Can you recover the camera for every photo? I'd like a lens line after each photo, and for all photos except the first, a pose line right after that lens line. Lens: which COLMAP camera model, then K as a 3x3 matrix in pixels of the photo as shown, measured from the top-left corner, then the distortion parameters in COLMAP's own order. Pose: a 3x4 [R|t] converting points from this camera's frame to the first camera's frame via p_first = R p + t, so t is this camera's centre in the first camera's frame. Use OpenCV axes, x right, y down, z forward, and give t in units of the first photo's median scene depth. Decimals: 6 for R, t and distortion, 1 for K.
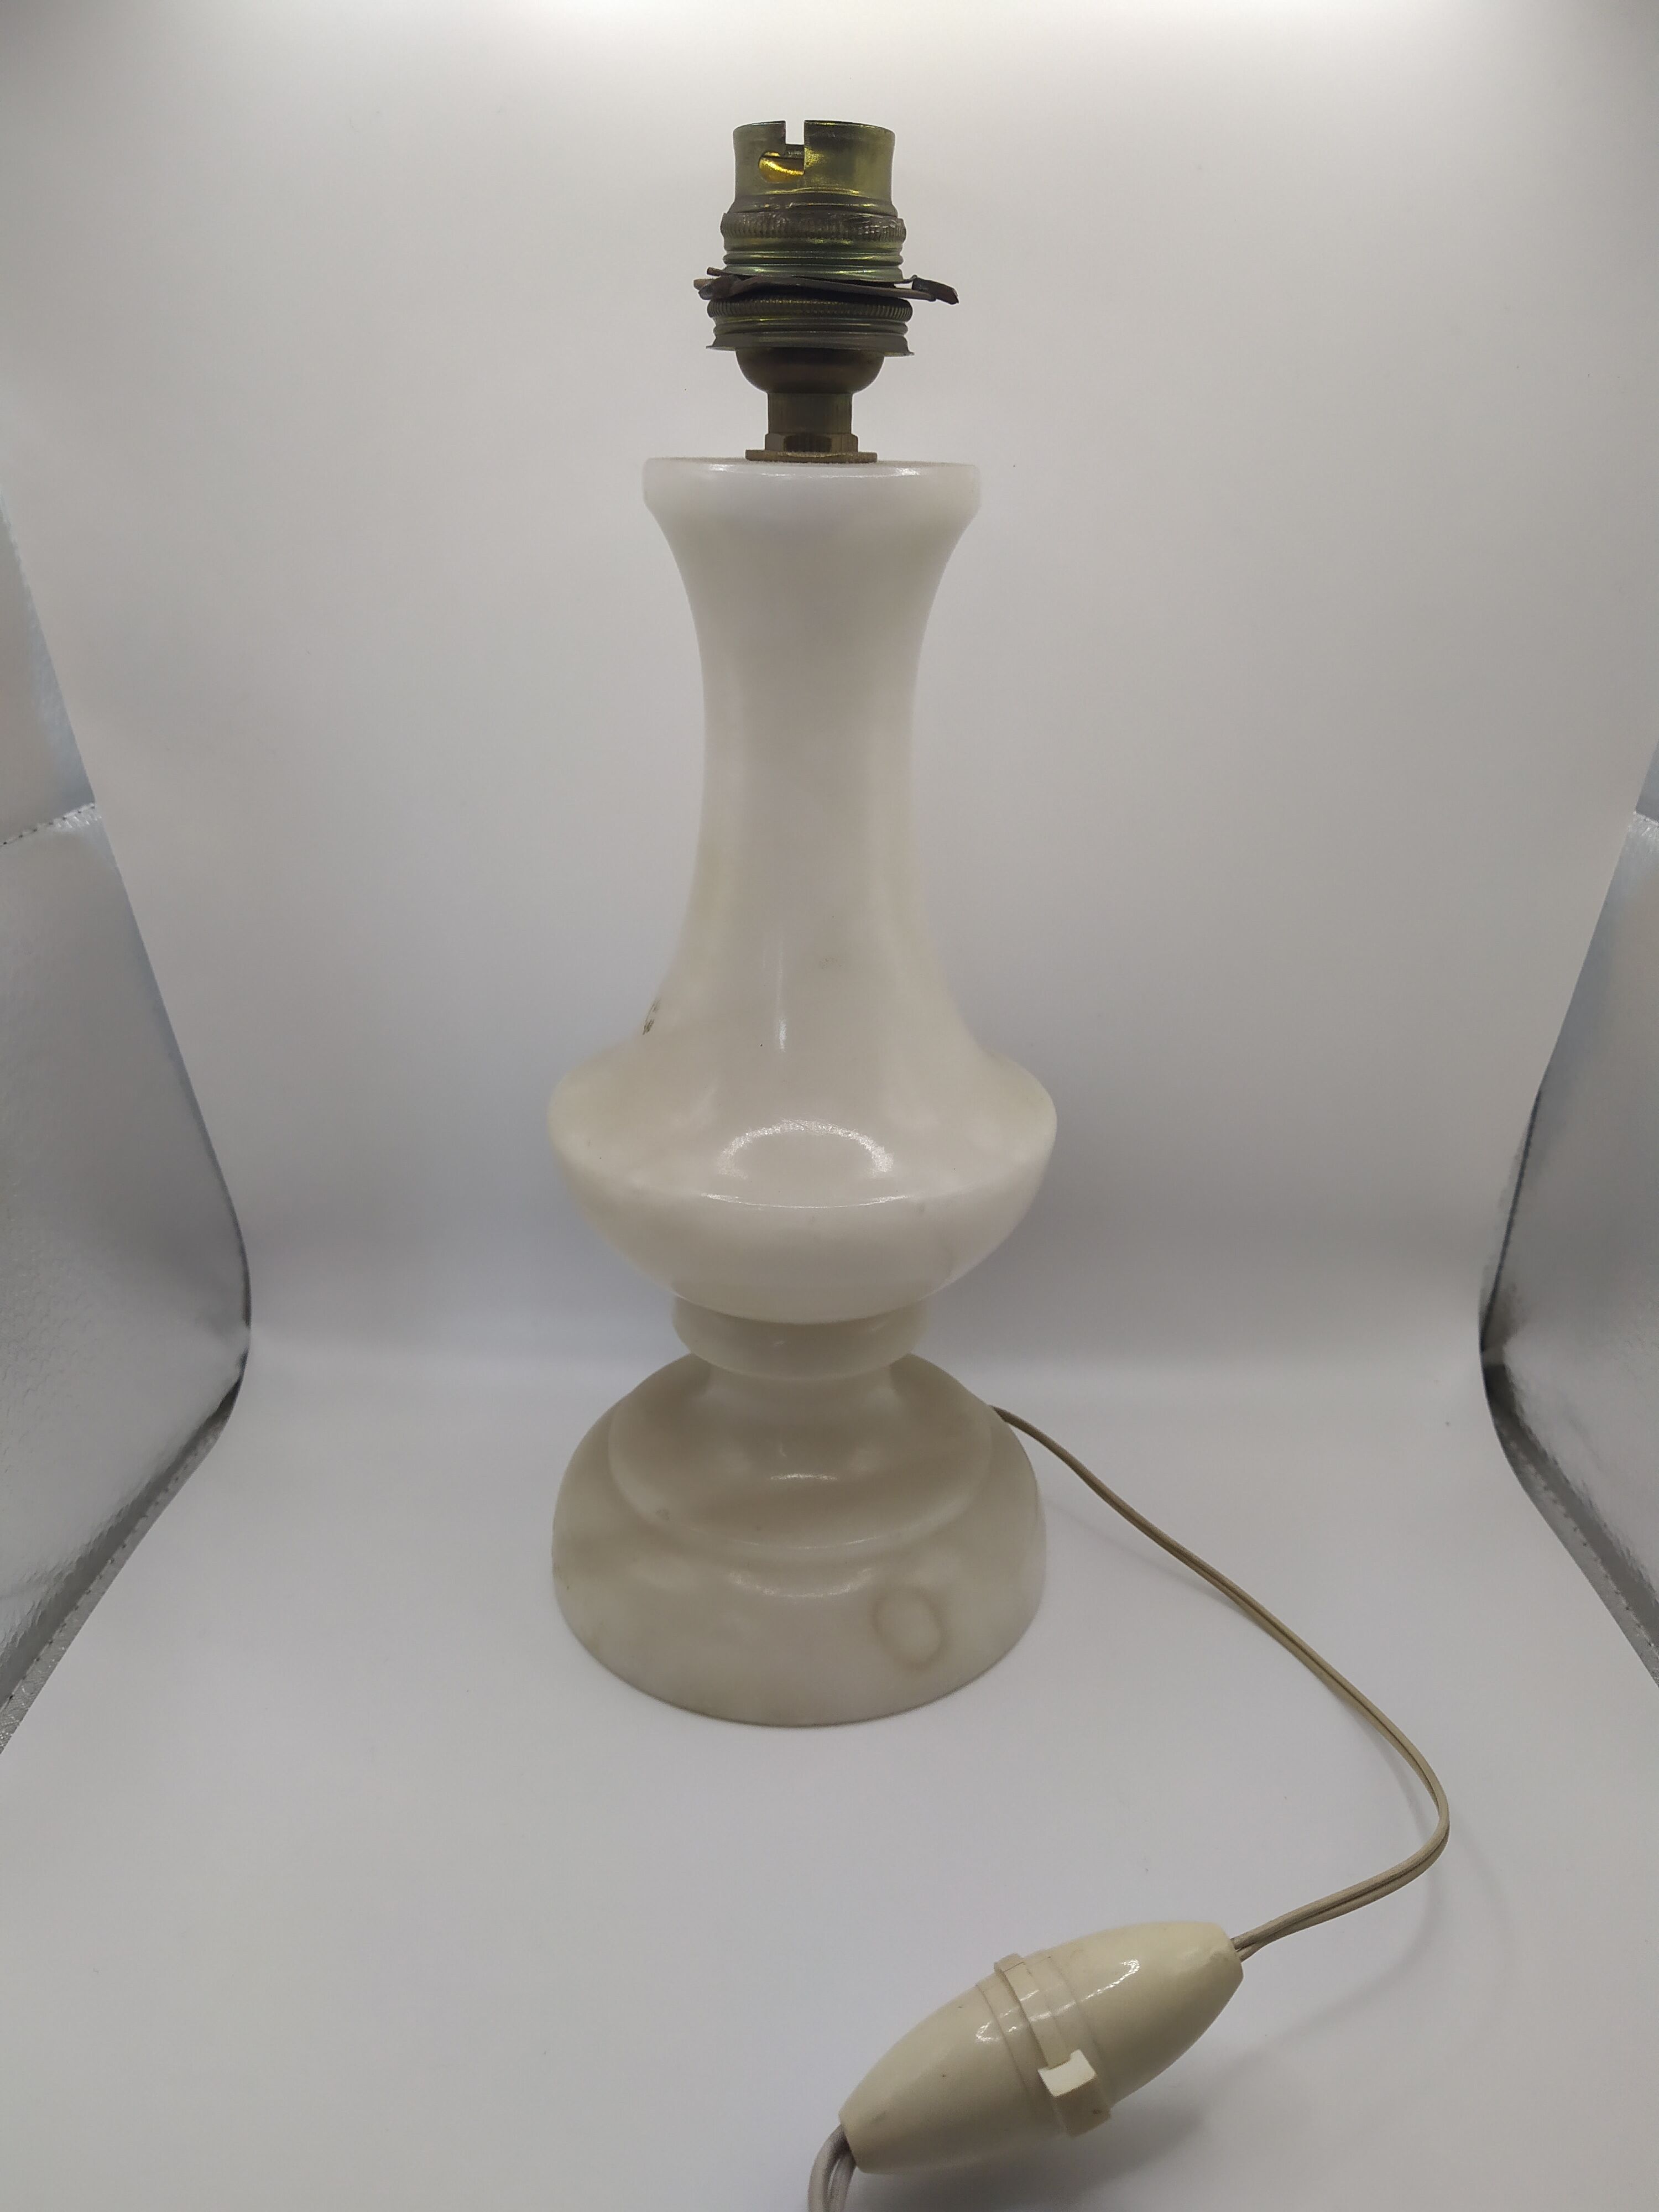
lens RADIAL K [[1630.8, 0, 832.0], [0, 1630.8, 1156.3], [0, 0, 1]] dist [0.062651, -0.183164]
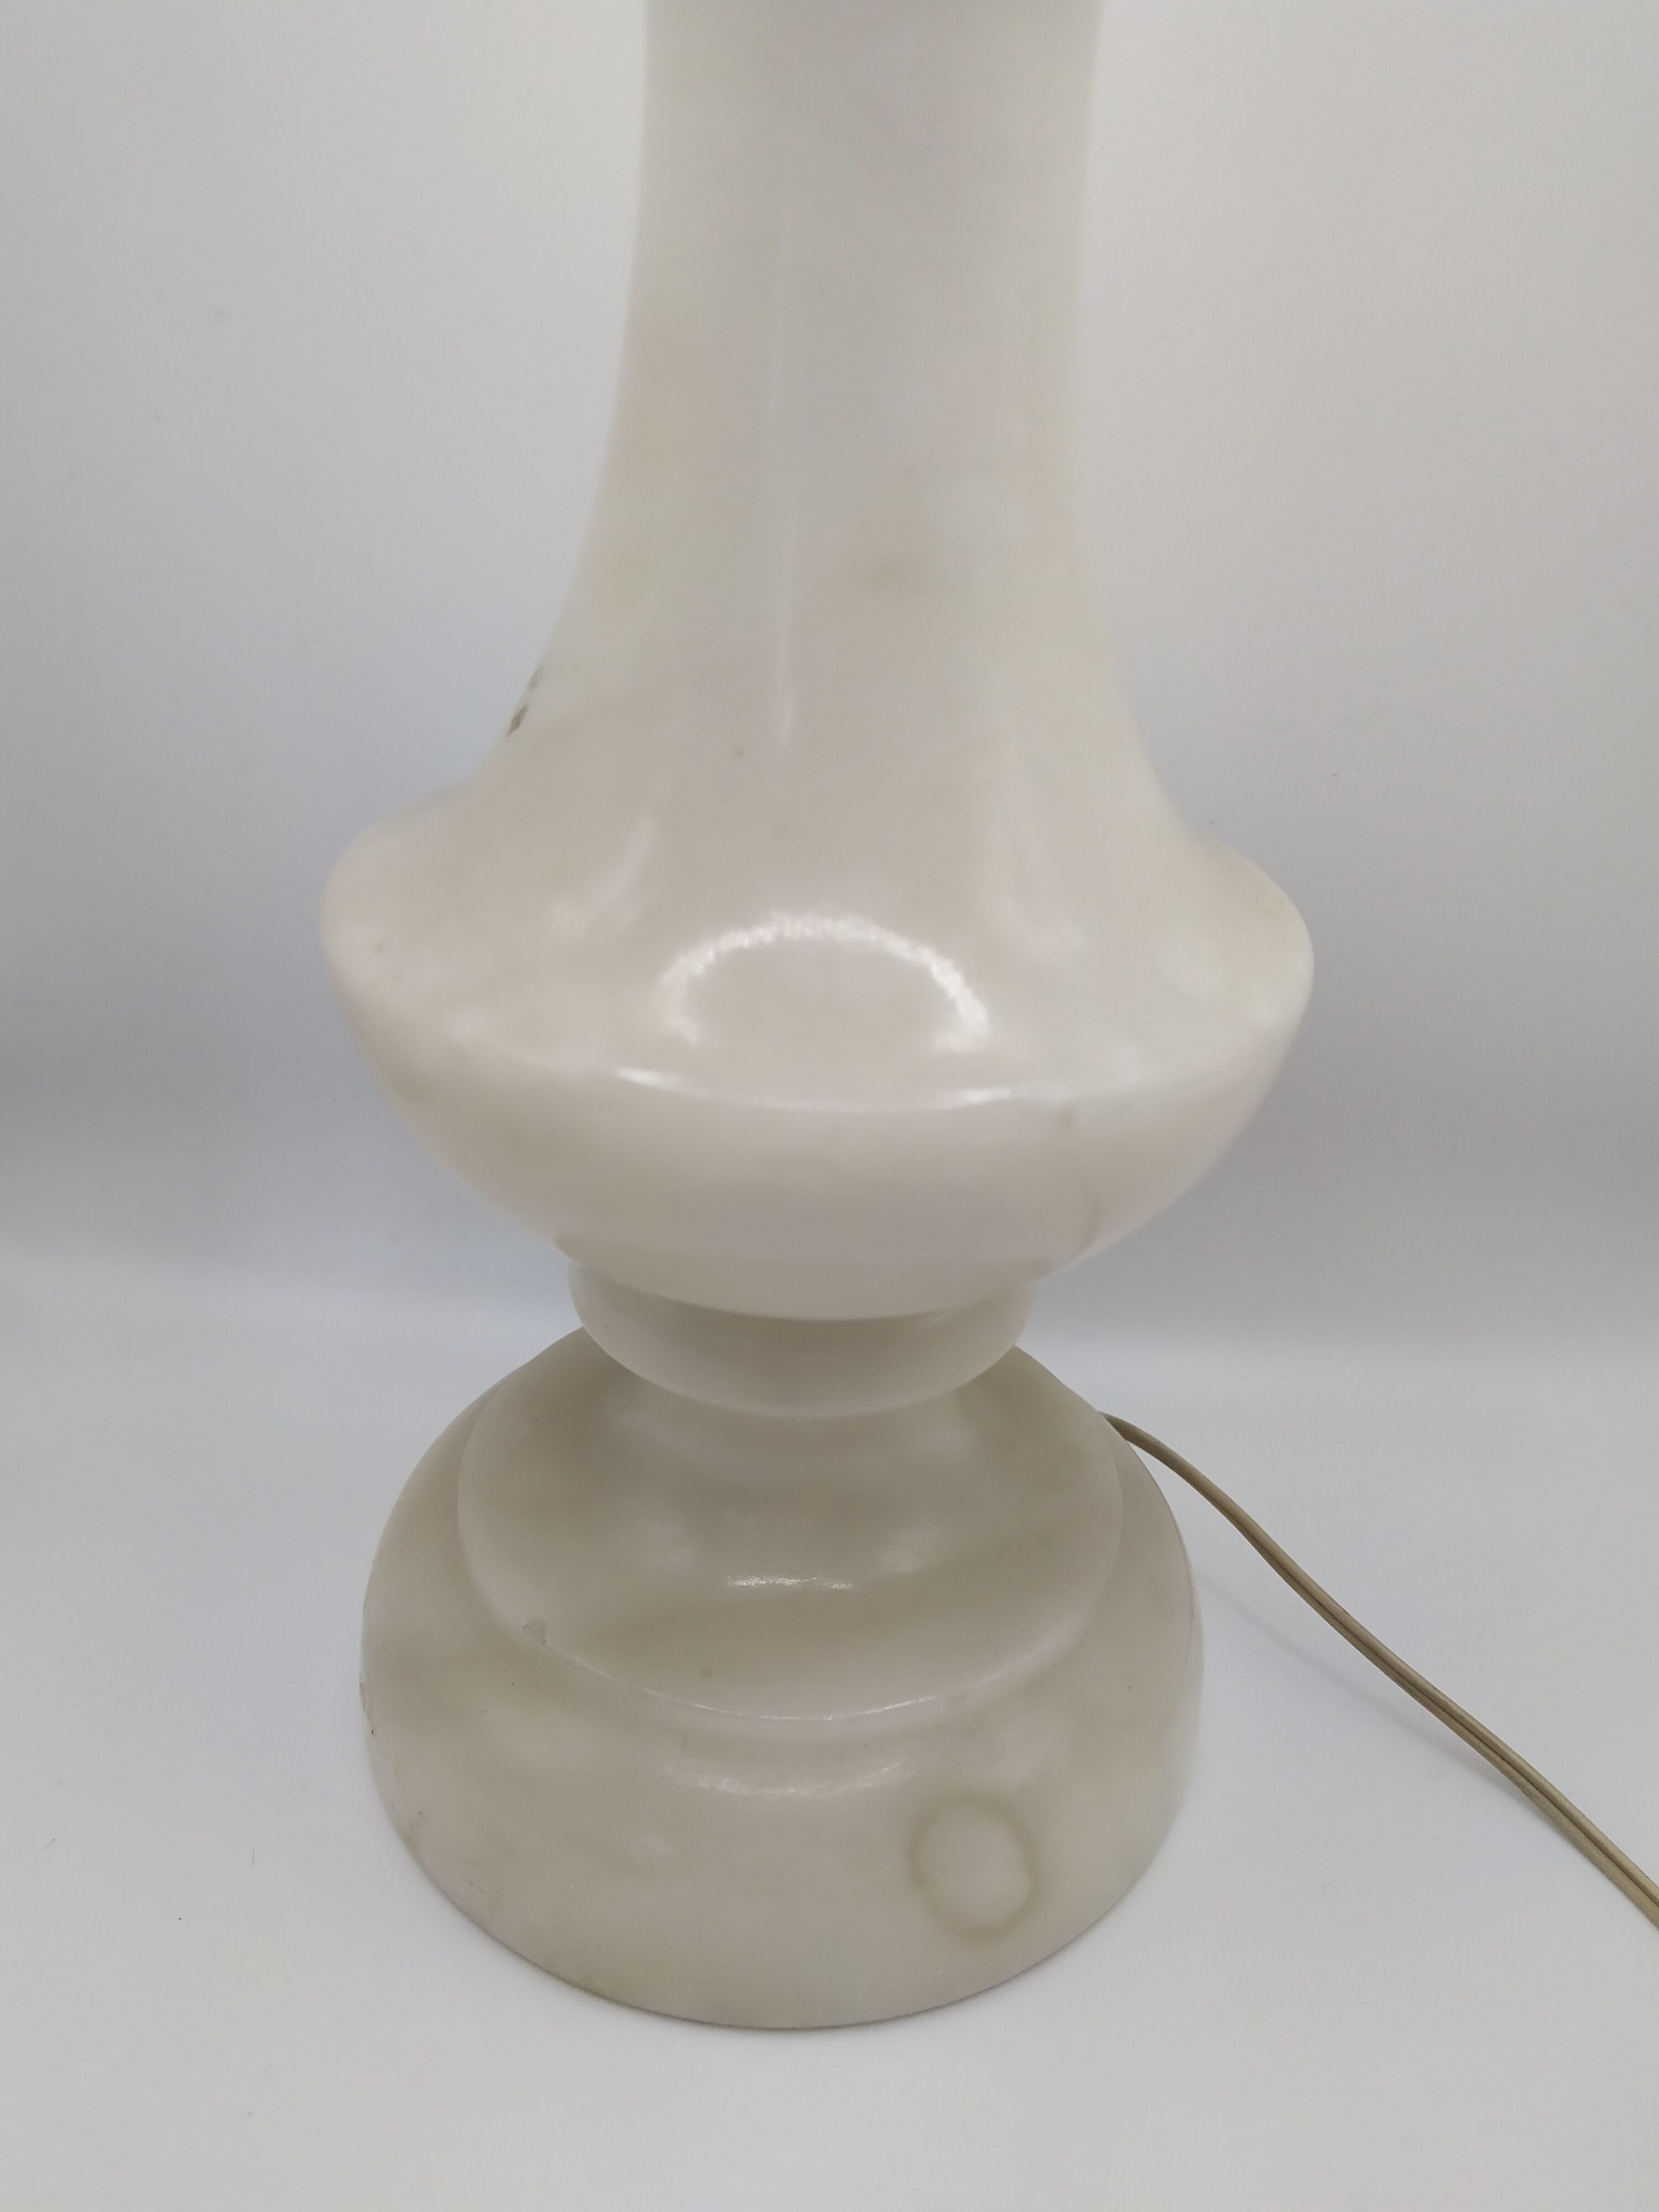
lens RADIAL K [[1630.8, 0, 832.0], [0, 1630.8, 1156.3], [0, 0, 1]] dist [0.062651, -0.183164]
pose [[0.998858, 0.045940, -0.013097, -0.004398], [-0.044612, 0.995113, 0.088095, 0.004310], [0.017080, -0.087410, 0.996026, 0.467019]]
